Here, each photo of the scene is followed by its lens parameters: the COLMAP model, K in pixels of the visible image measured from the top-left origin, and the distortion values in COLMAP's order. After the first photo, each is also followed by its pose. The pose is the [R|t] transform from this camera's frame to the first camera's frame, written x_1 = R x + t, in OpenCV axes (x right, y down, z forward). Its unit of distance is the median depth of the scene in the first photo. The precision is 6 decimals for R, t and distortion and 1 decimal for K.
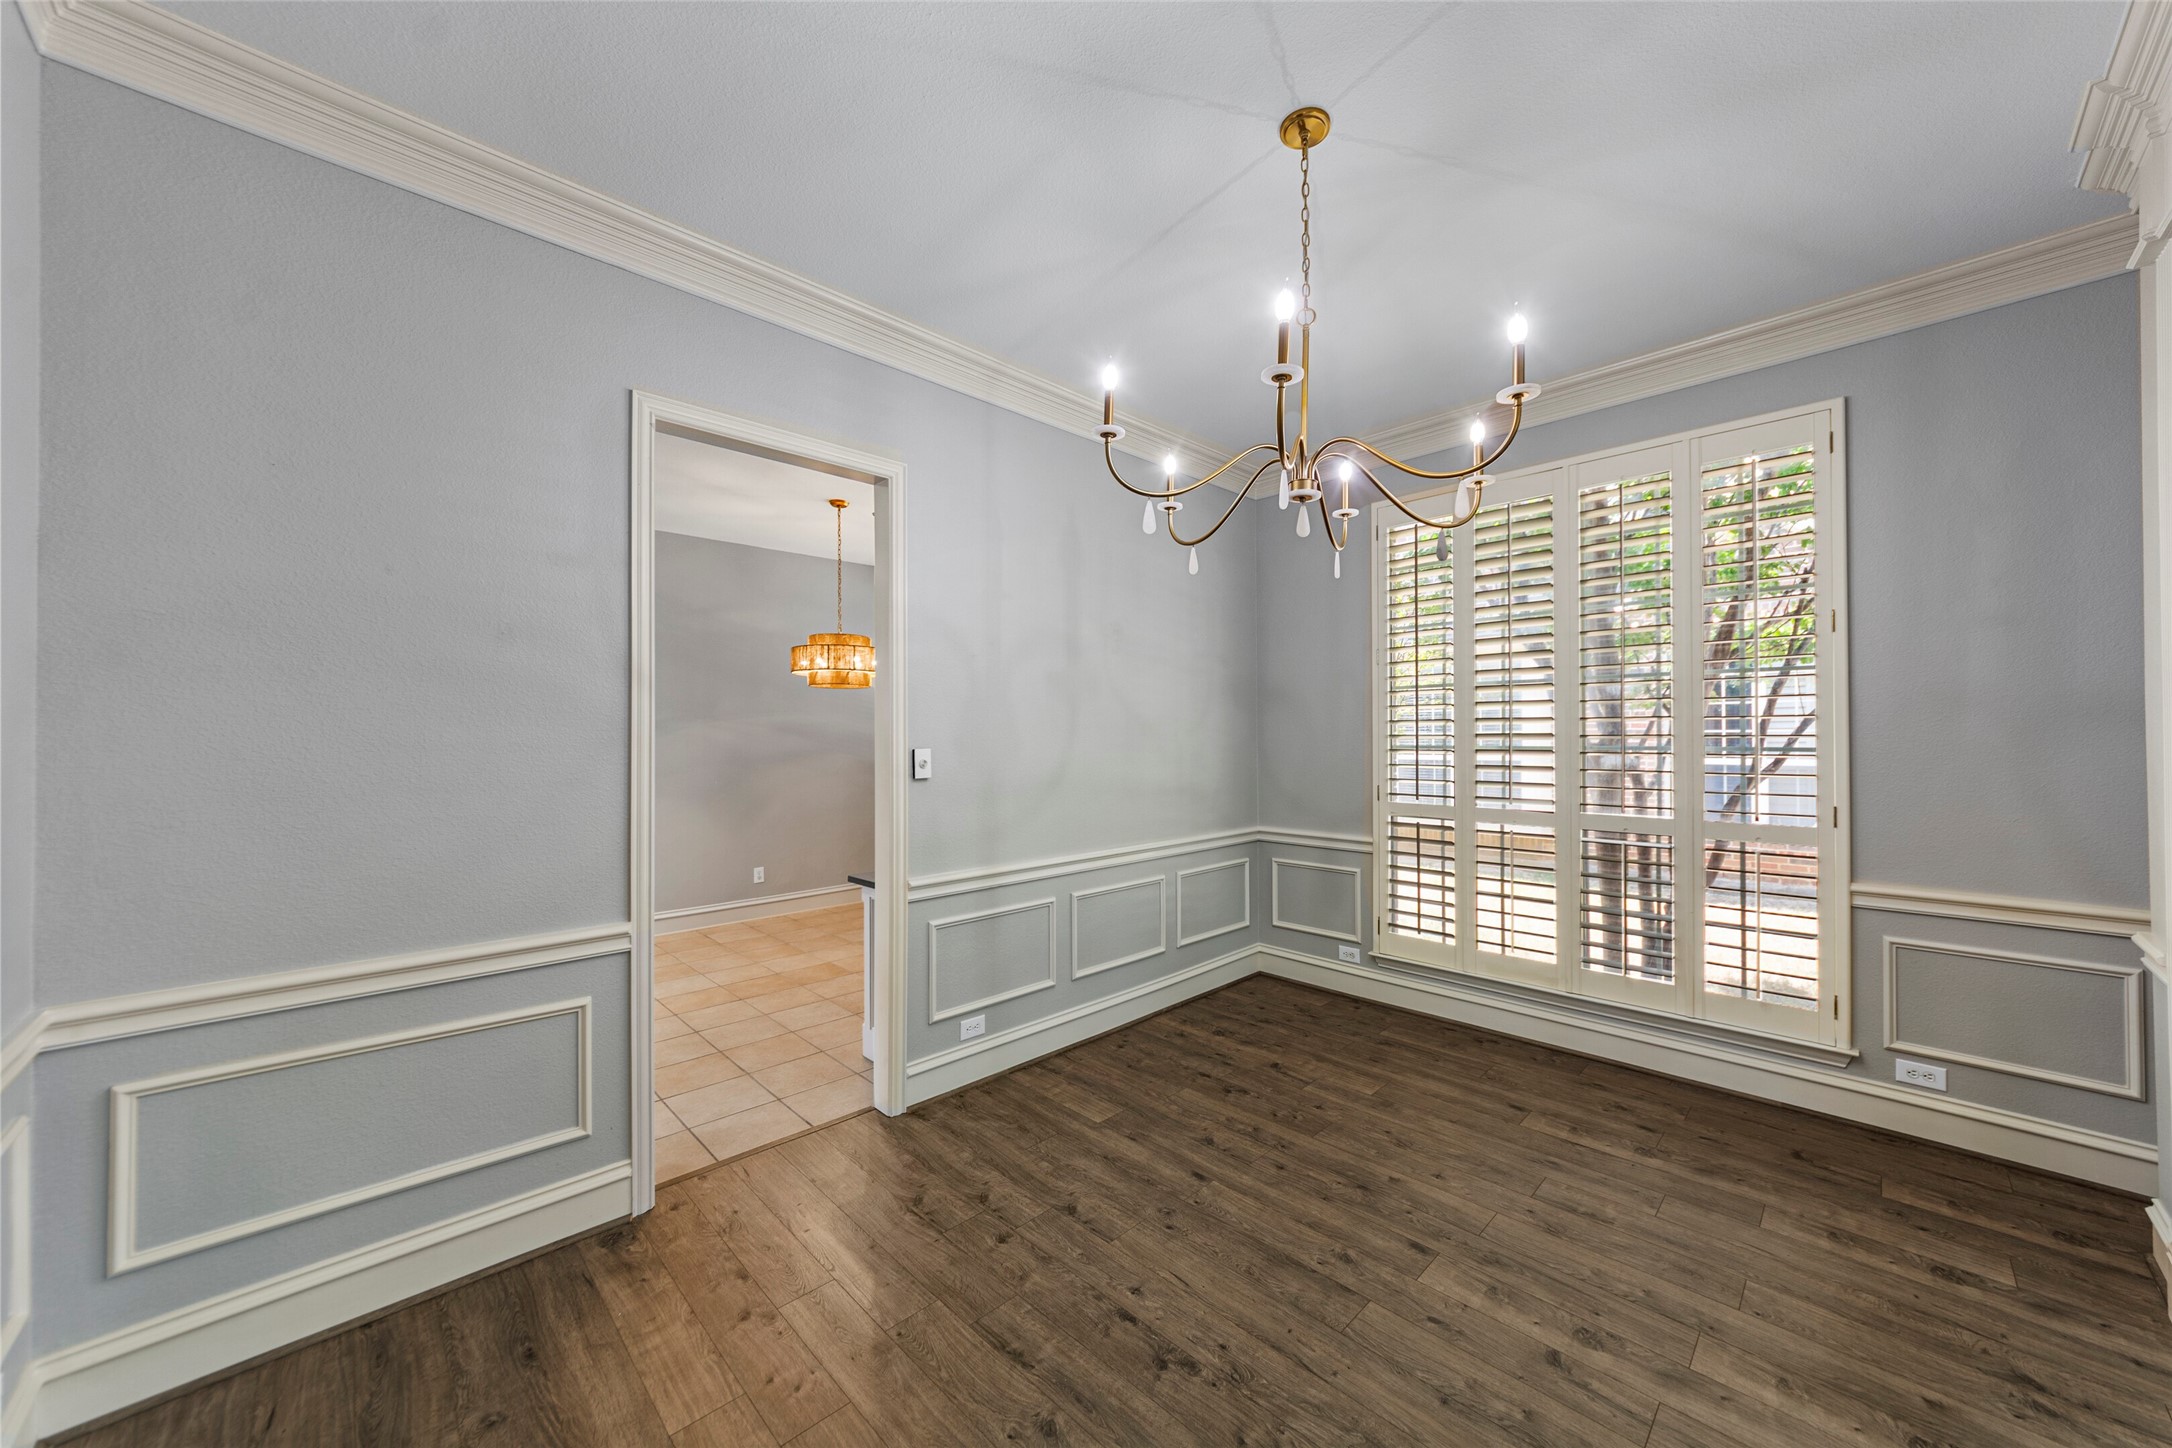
lens RADIAL K [[784.7, 0, 1113.0], [0, 784.7, 734.6], [0, 0, 1]] dist [0.001891, 0.000073]
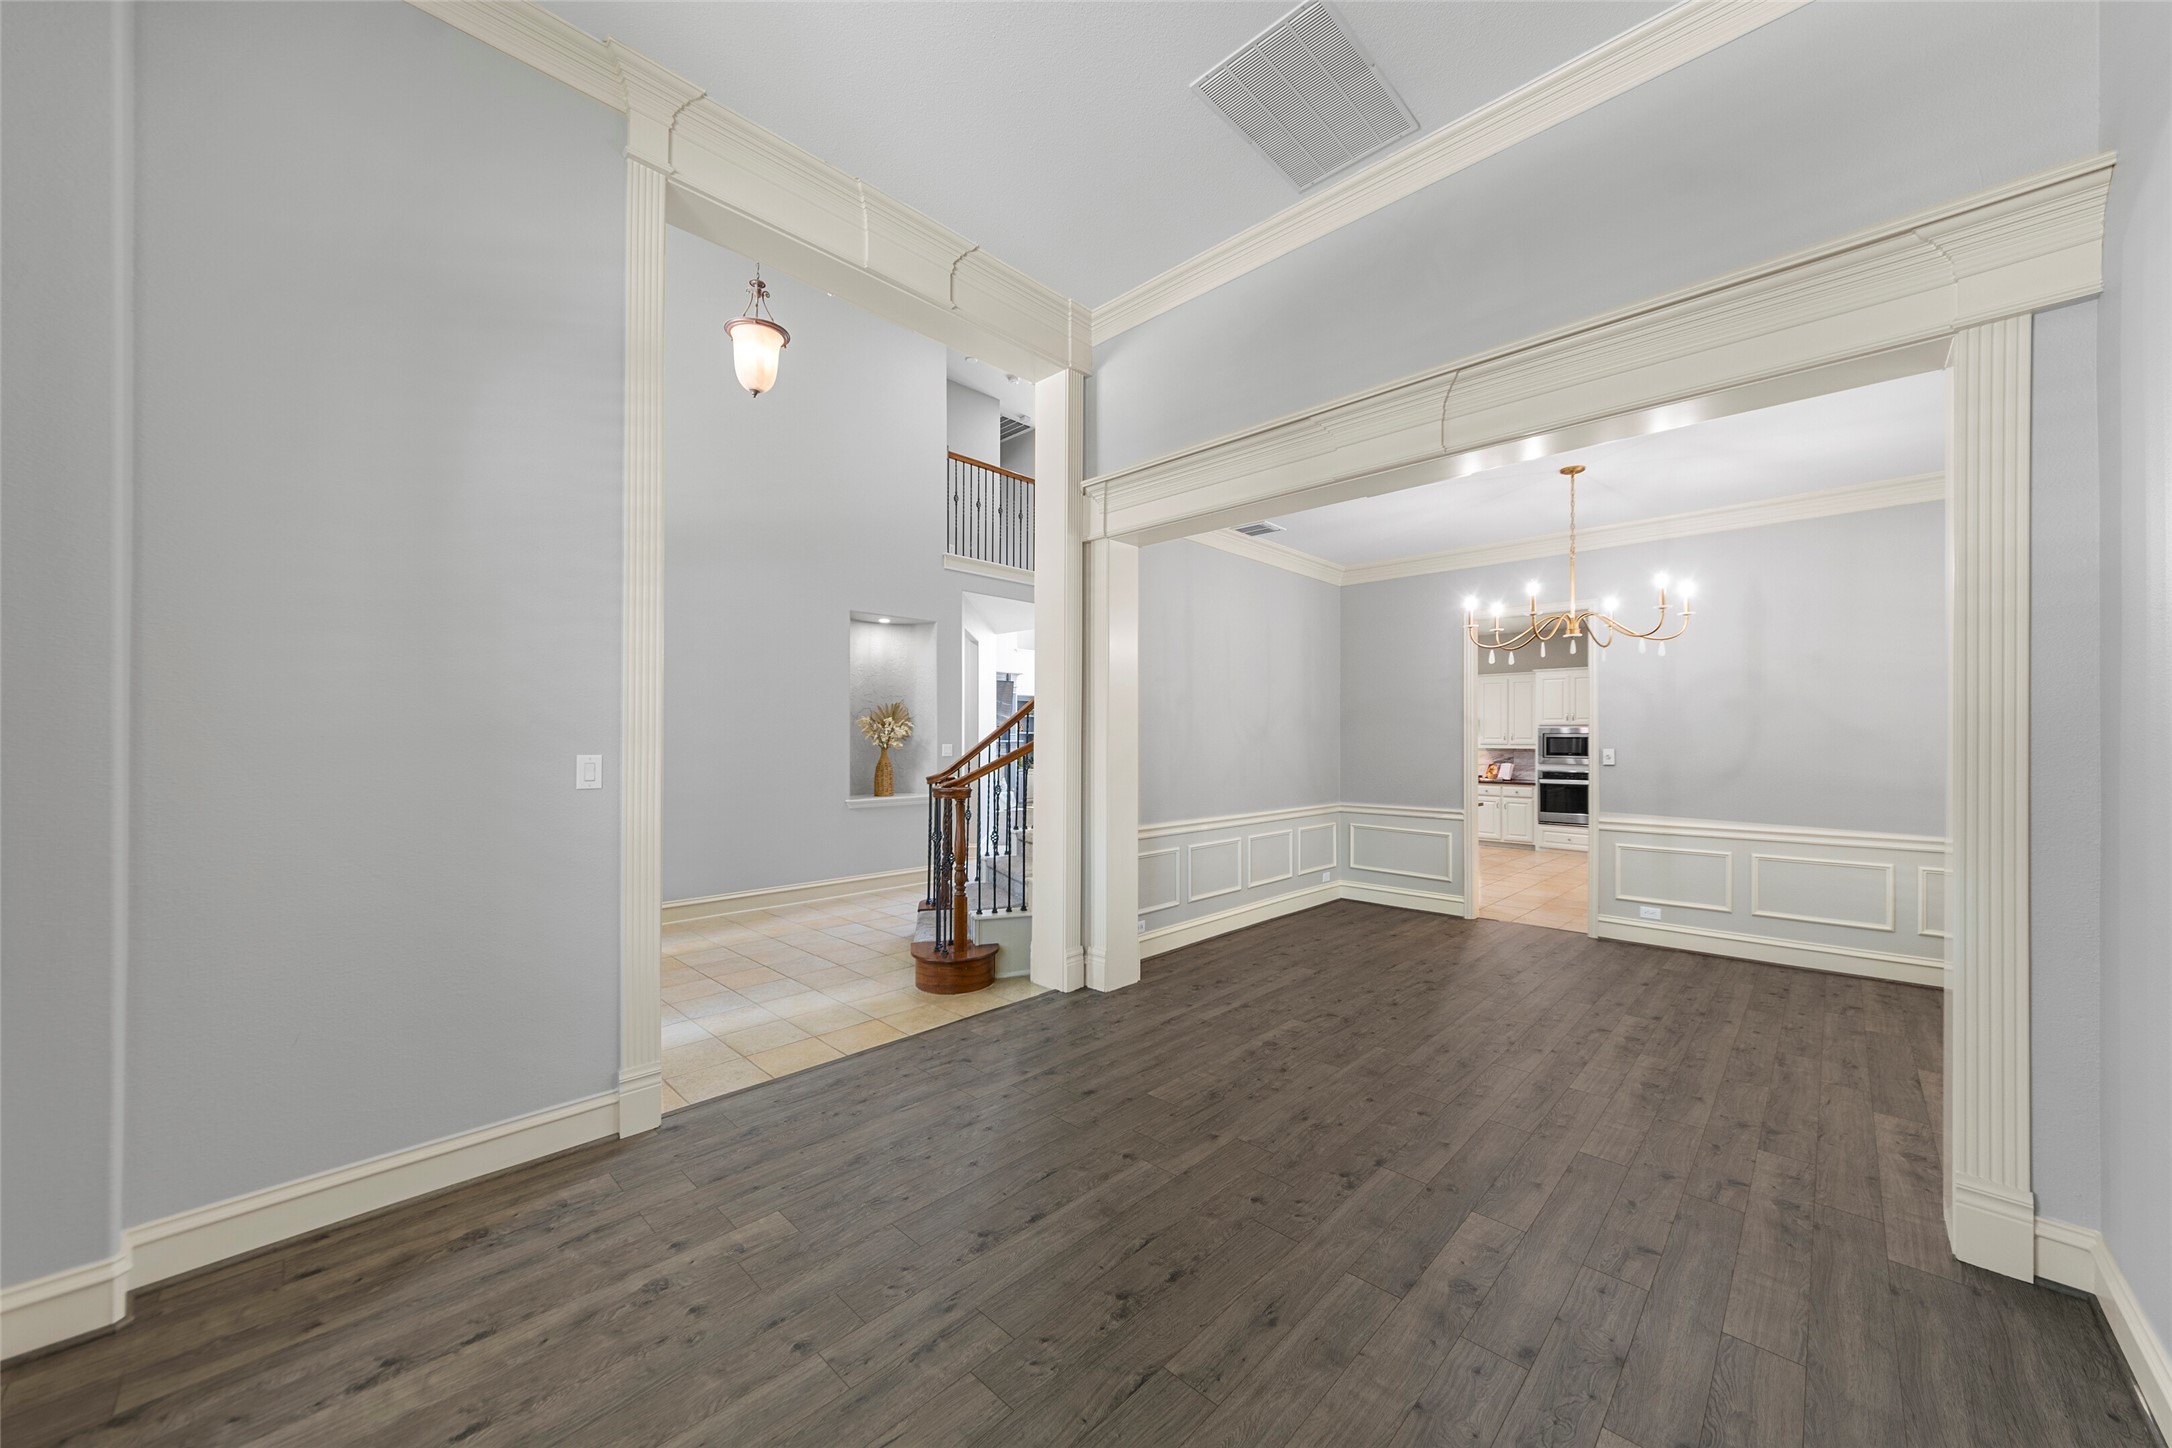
lens RADIAL K [[756.9, 0, 1078.0], [0, 756.9, 735.2], [0, 0, 1]] dist [0.000167, -0.000003]
pose [[0.004680, -0.002450, -0.999986, 1.803911], [0.001532, 0.999996, -0.002443, -0.019438], [0.999988, -0.001520, 0.004684, -0.324035]]
